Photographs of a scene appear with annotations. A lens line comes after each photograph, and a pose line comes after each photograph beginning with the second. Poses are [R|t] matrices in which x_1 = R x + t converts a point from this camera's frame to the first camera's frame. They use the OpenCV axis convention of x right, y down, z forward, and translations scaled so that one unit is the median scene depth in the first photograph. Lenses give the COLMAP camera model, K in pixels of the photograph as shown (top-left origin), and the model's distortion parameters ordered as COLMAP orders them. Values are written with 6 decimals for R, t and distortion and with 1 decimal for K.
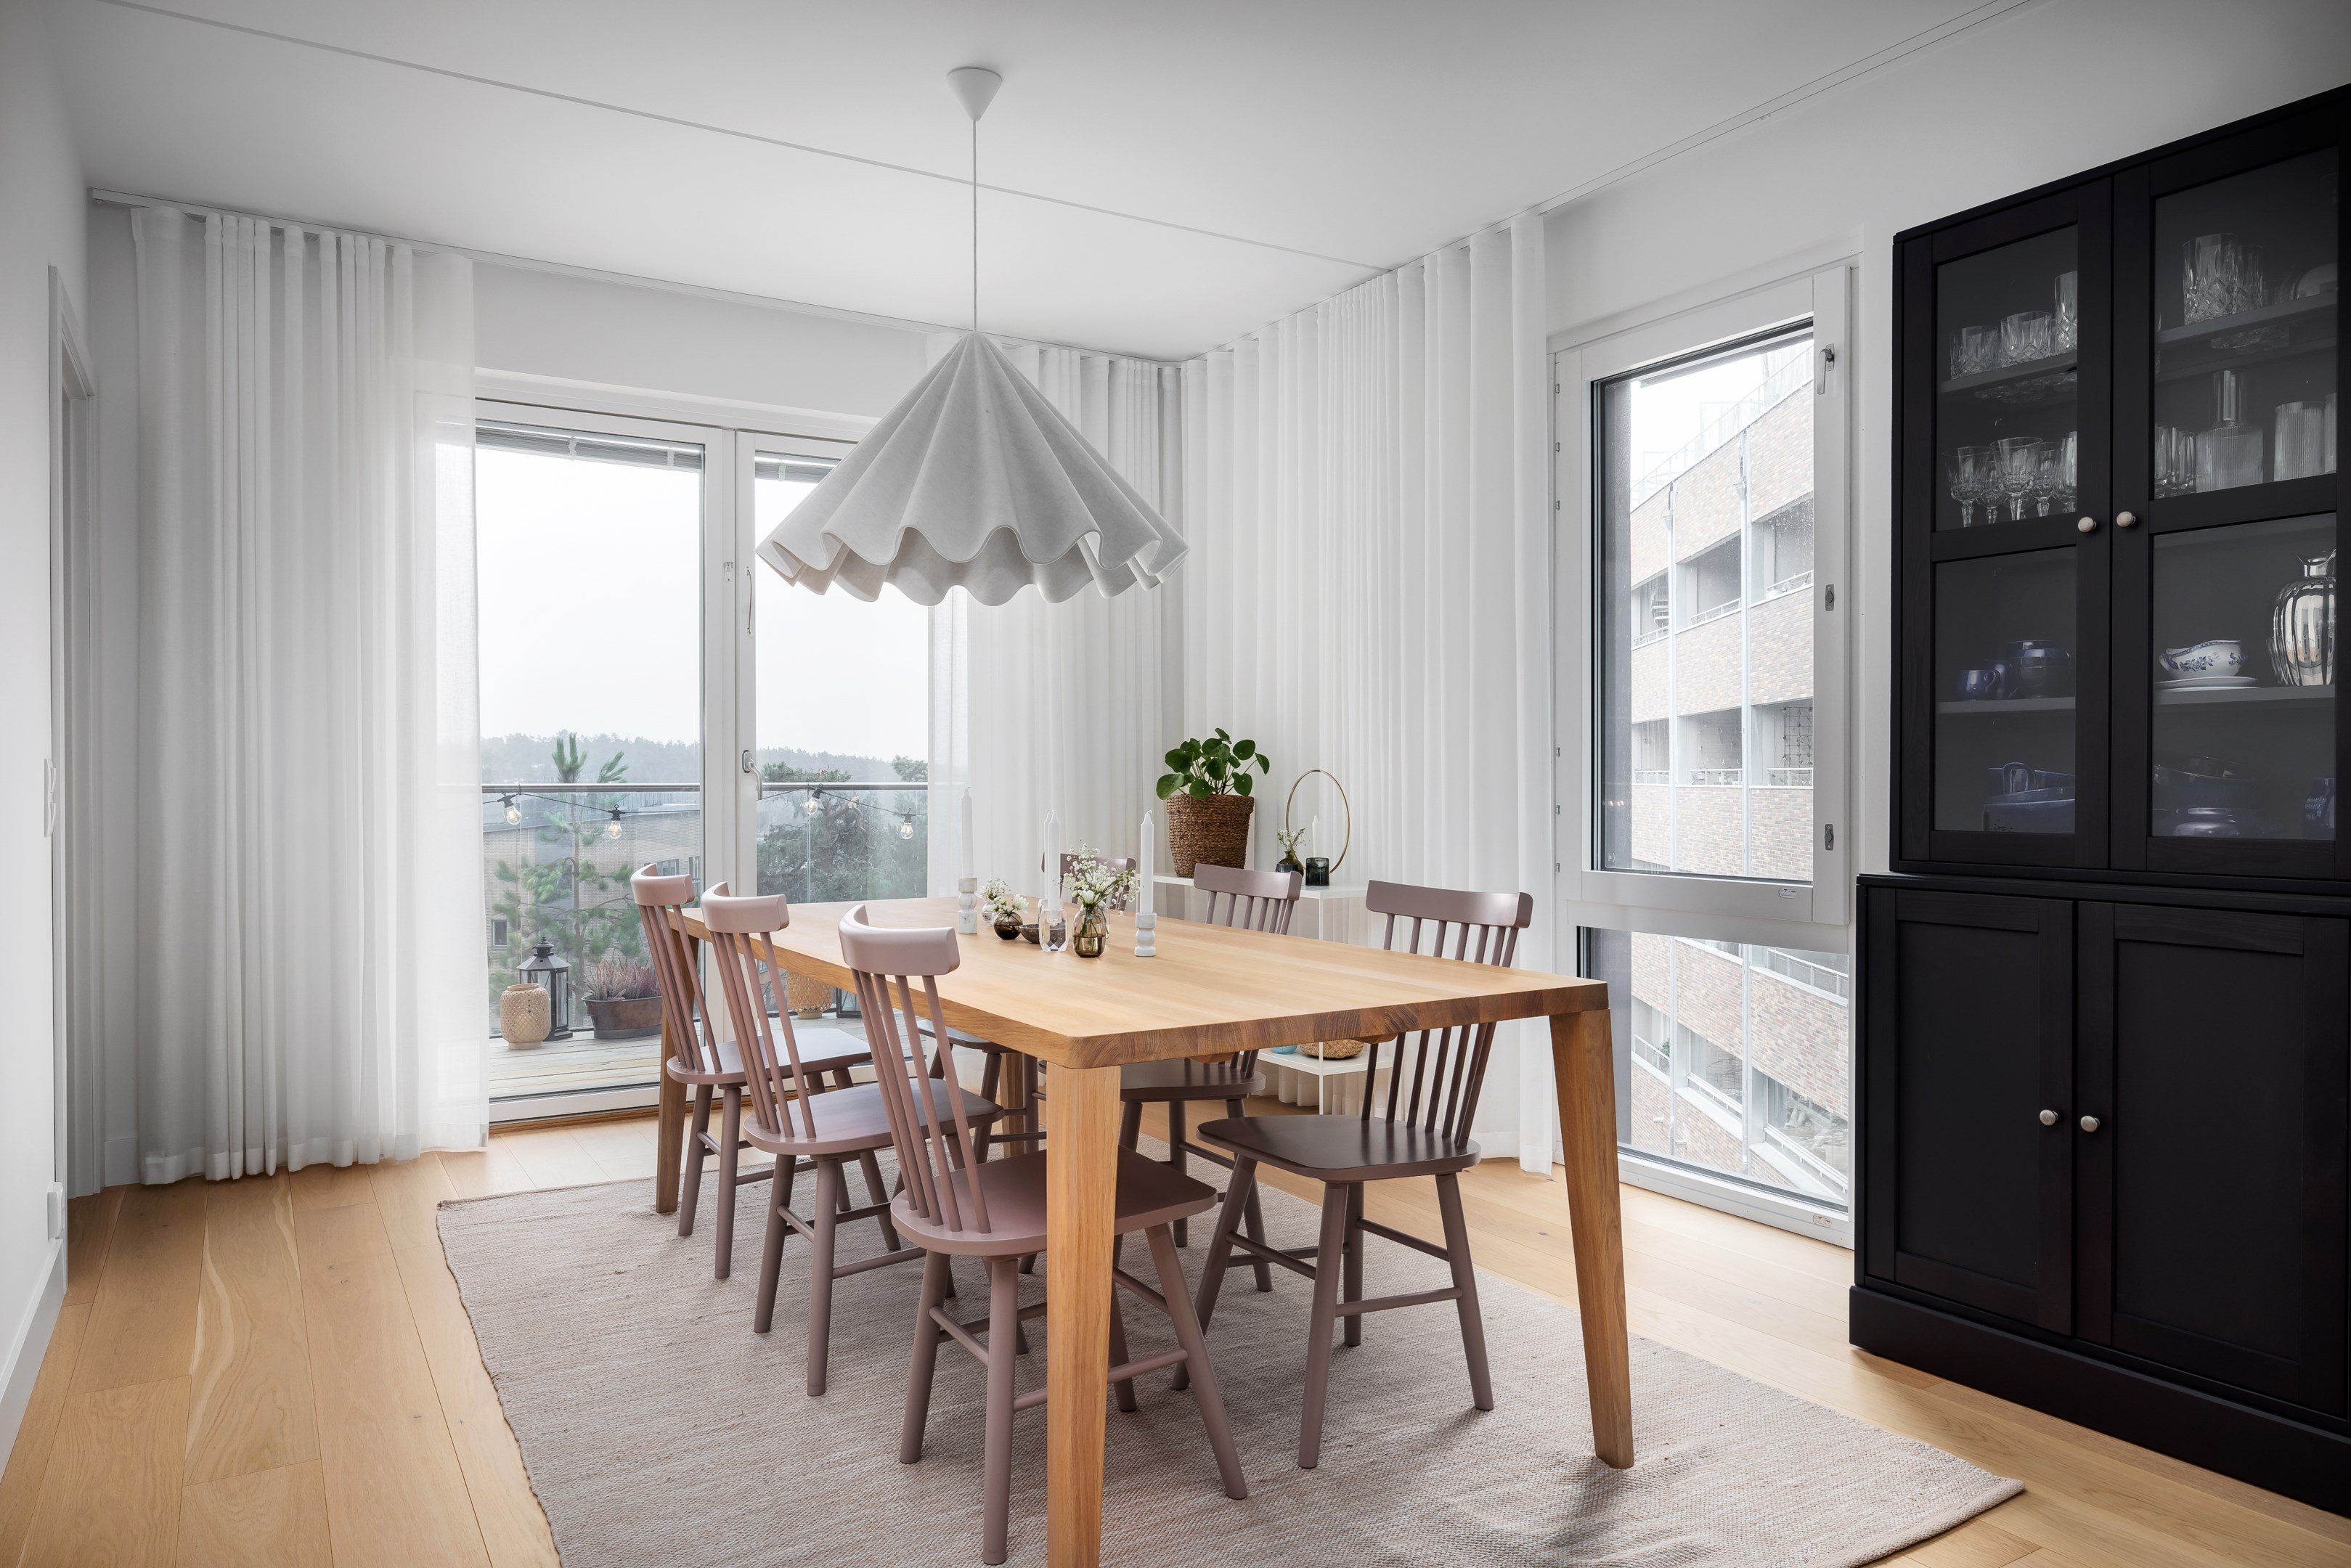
lens RADIAL K [[1549.1, 0, 1174.4], [0, 1549.1, 792.2], [0, 0, 1]] dist [0.006085, 0.002805]
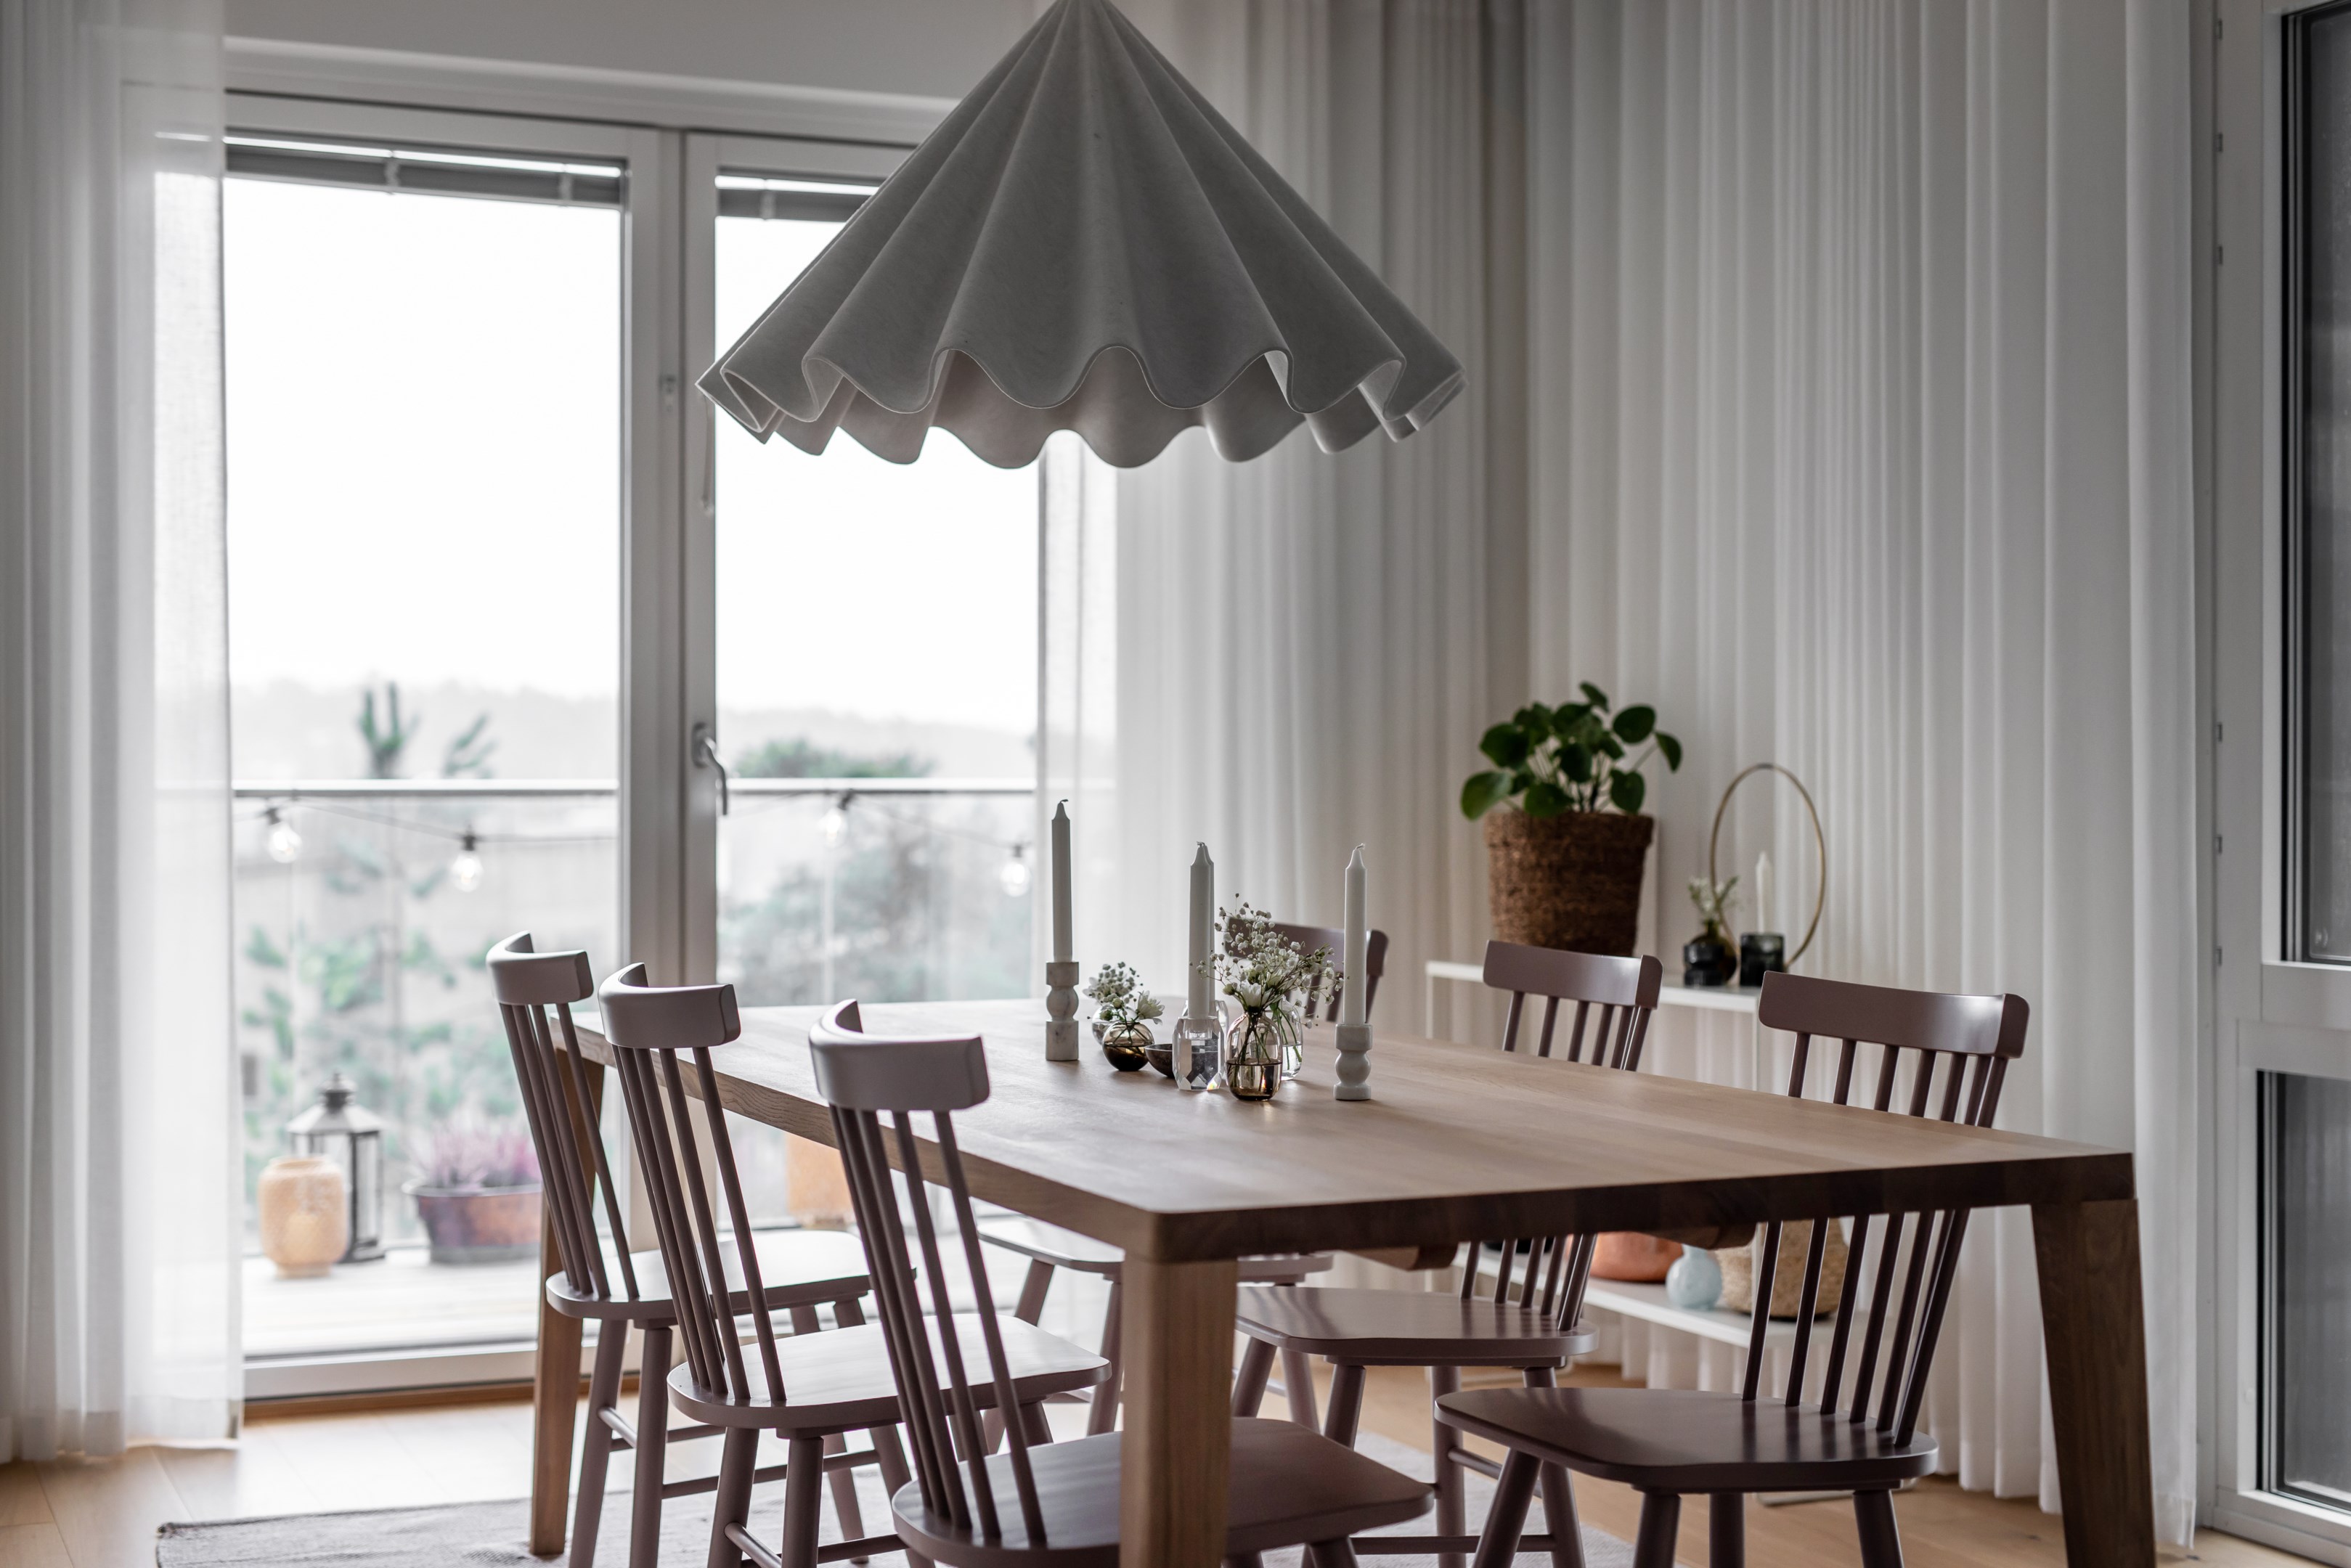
lens RADIAL K [[3380.1, 0, 1240.5], [0, 3380.1, 784.2], [0, 0, 1]] dist [0.015257, -0.035809]
pose [[0.992206, 0.003409, -0.124563, 0.064149], [-0.003778, 0.999989, -0.002726, -0.004514], [0.124552, 0.003175, 0.992208, -0.161177]]
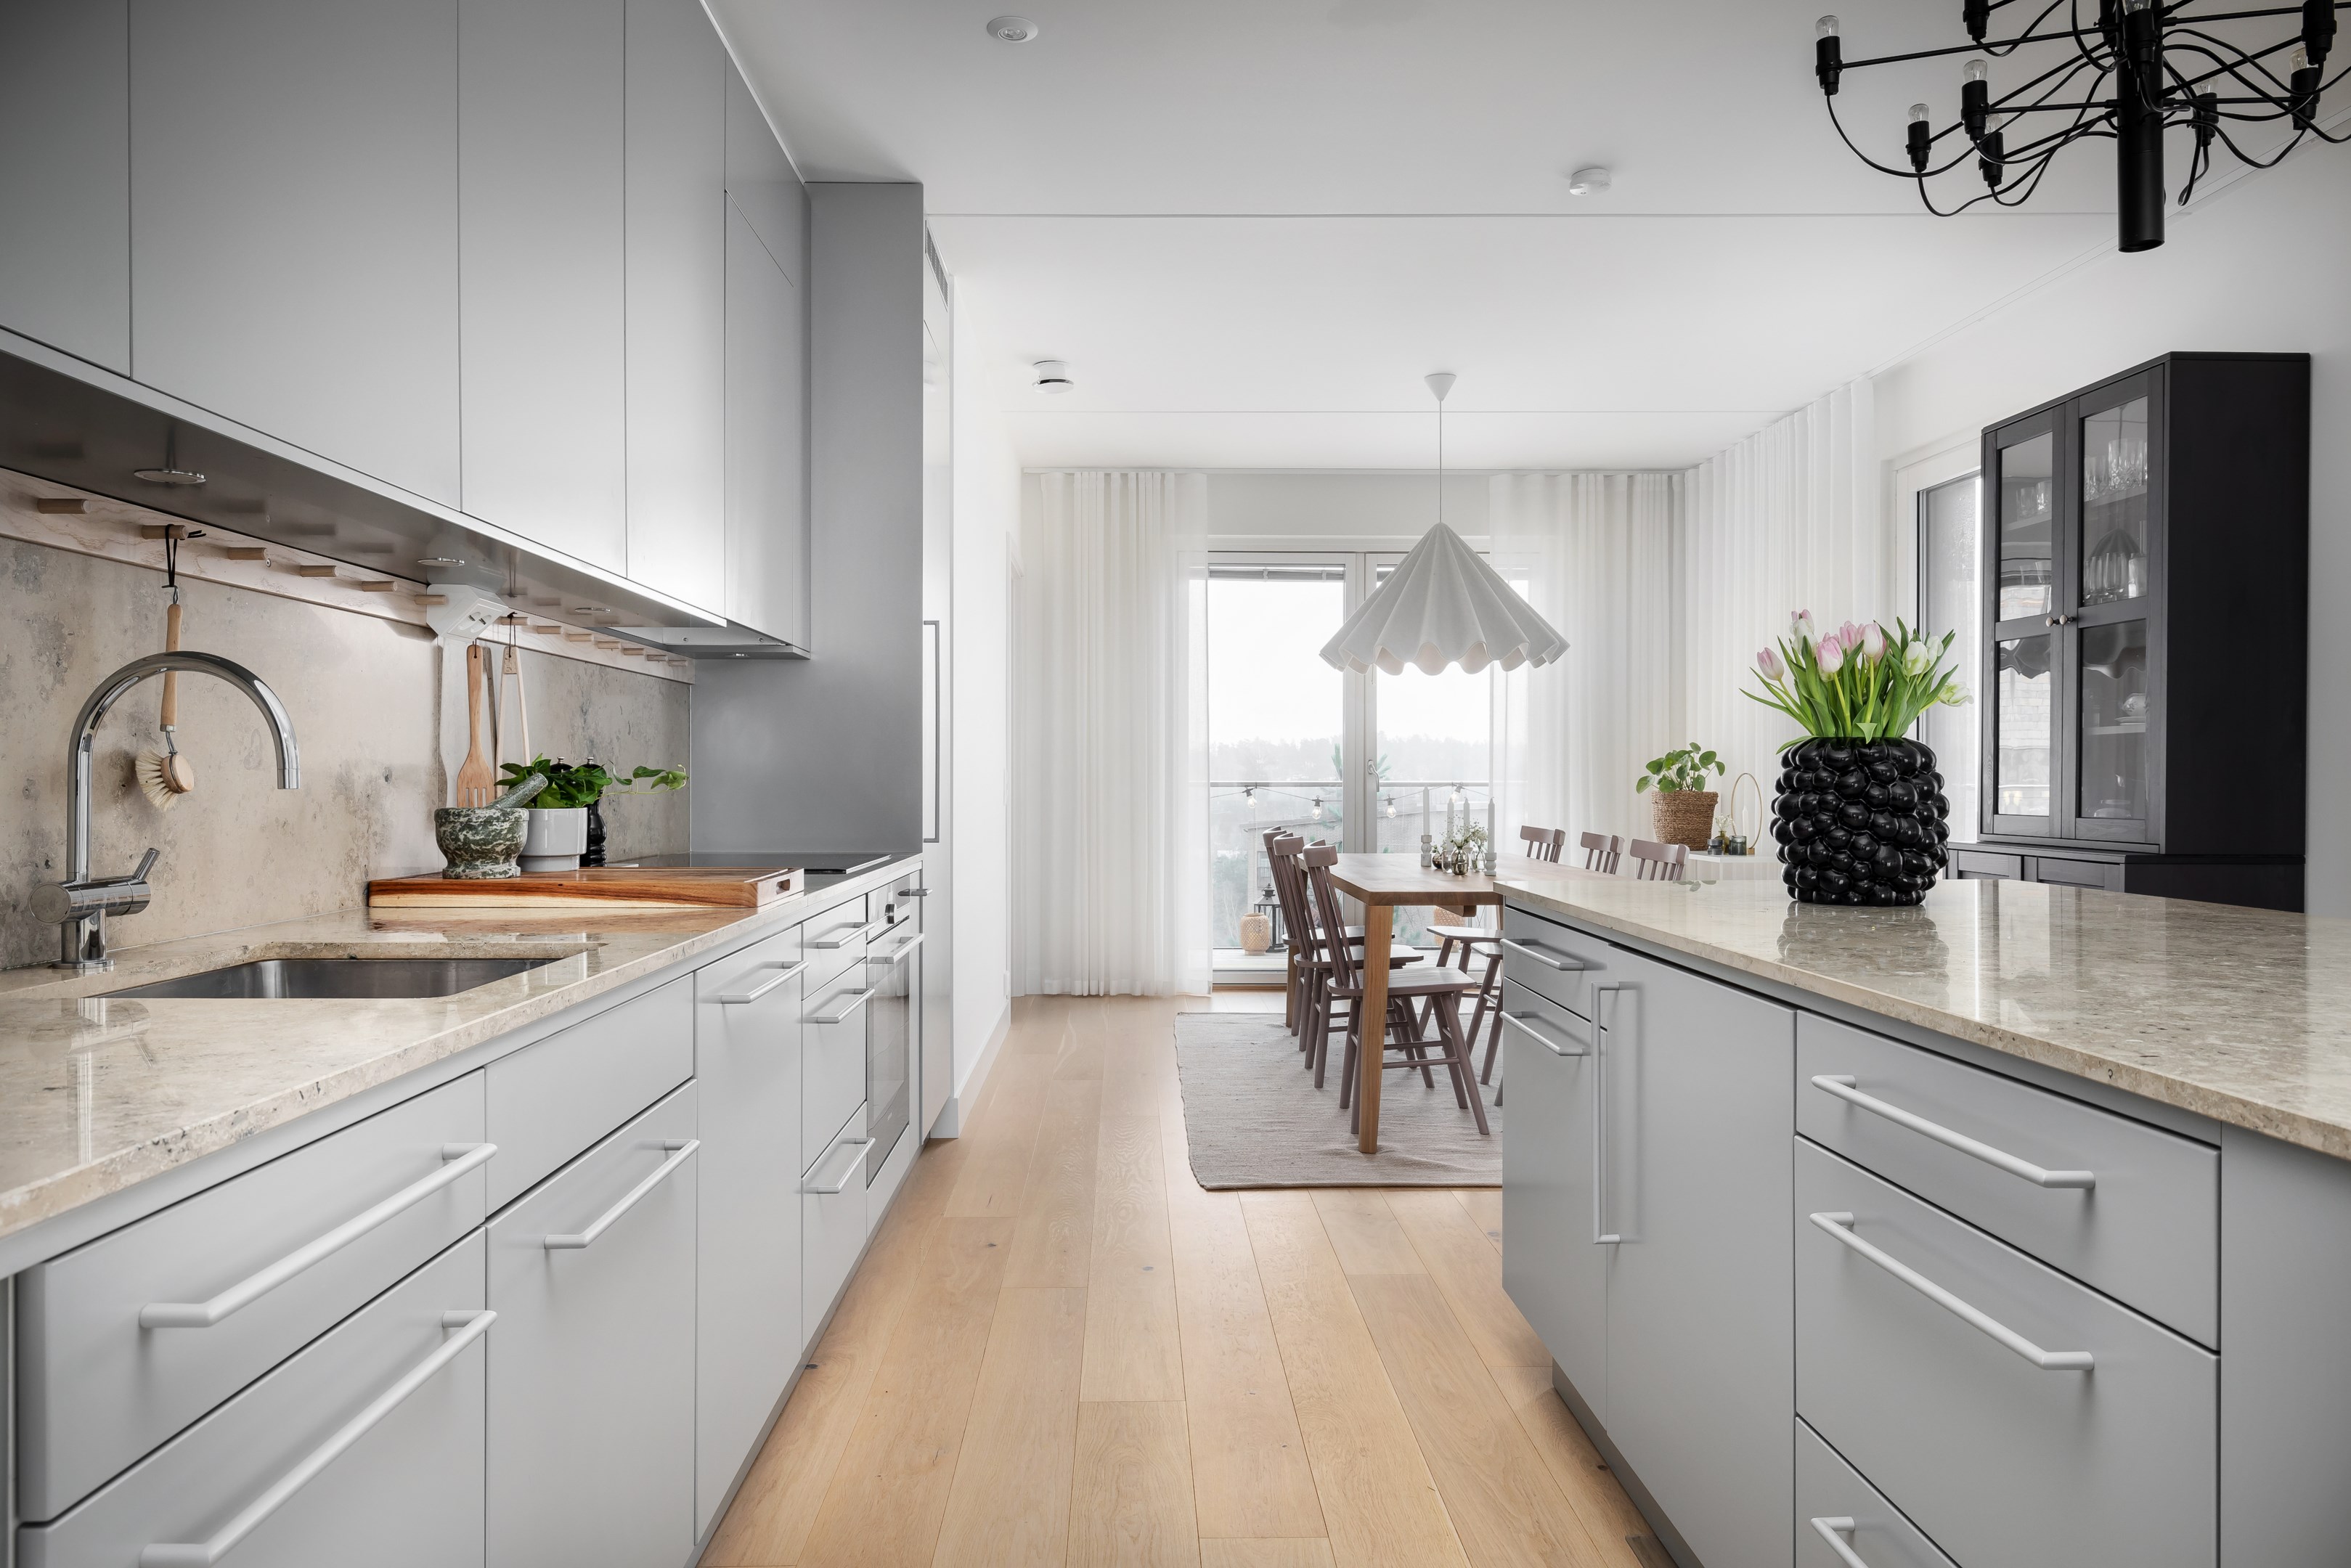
lens RADIAL K [[1549.1, 0, 1174.4], [0, 1549.1, 792.2], [0, 0, 1]] dist [0.006085, 0.002805]
pose [[0.872907, 0.006260, -0.487847, 0.352443], [-0.004875, 0.999980, 0.004107, -0.000441], [0.487863, -0.001207, 0.872920, -0.506680]]
